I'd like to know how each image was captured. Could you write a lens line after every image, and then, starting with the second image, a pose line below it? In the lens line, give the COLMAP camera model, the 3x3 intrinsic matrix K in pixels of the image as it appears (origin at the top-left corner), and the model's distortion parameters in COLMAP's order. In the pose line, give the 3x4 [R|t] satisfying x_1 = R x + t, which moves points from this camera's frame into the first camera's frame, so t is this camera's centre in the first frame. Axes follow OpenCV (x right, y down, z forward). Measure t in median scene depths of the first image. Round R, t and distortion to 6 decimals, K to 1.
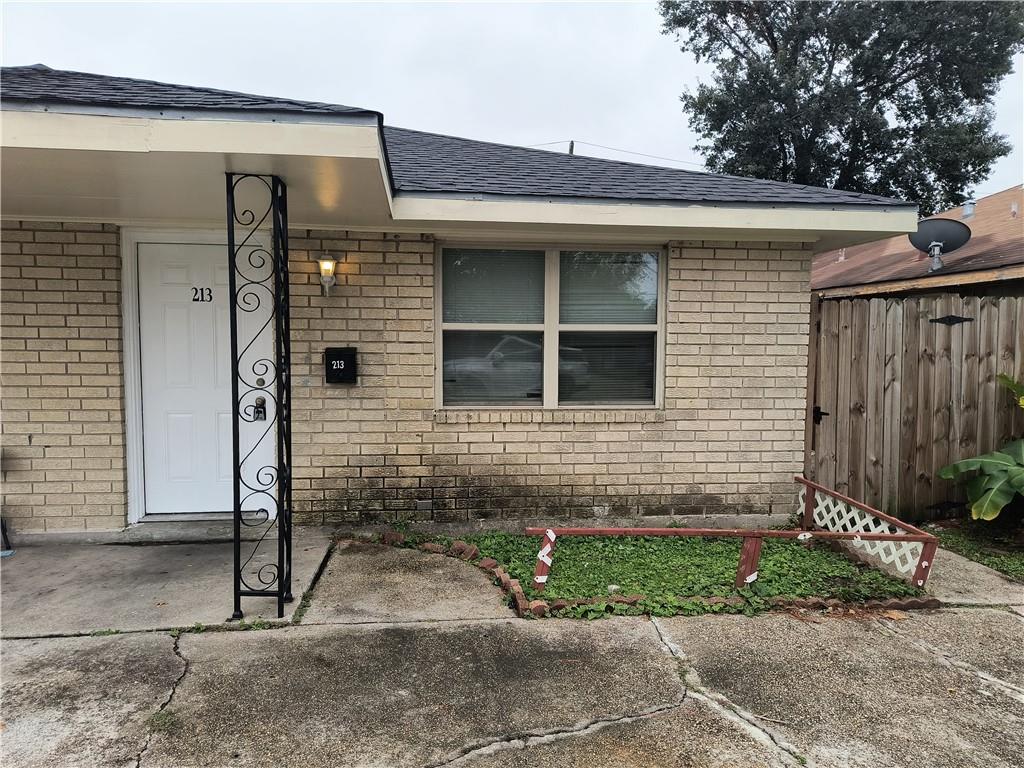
lens RADIAL K [[705.1, 0, 513.7], [0, 705.1, 386.2], [0, 0, 1]] dist [0.030263, -0.015252]
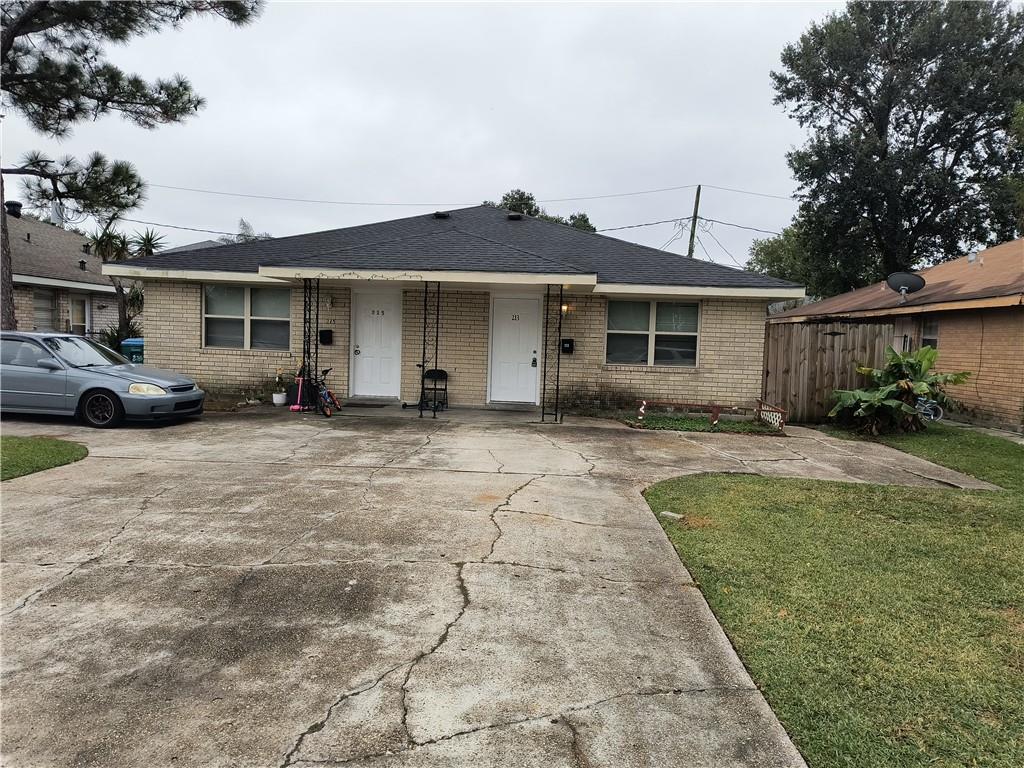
lens RADIAL K [[705.1, 0, 508.1], [0, 705.1, 388.0], [0, 0, 1]] dist [0.030263, -0.015252]
pose [[0.979534, 0.038844, -0.197493, 0.054751], [-0.038785, 0.999239, 0.004171, 0.115037], [0.197505, 0.003575, 0.980295, -1.478643]]
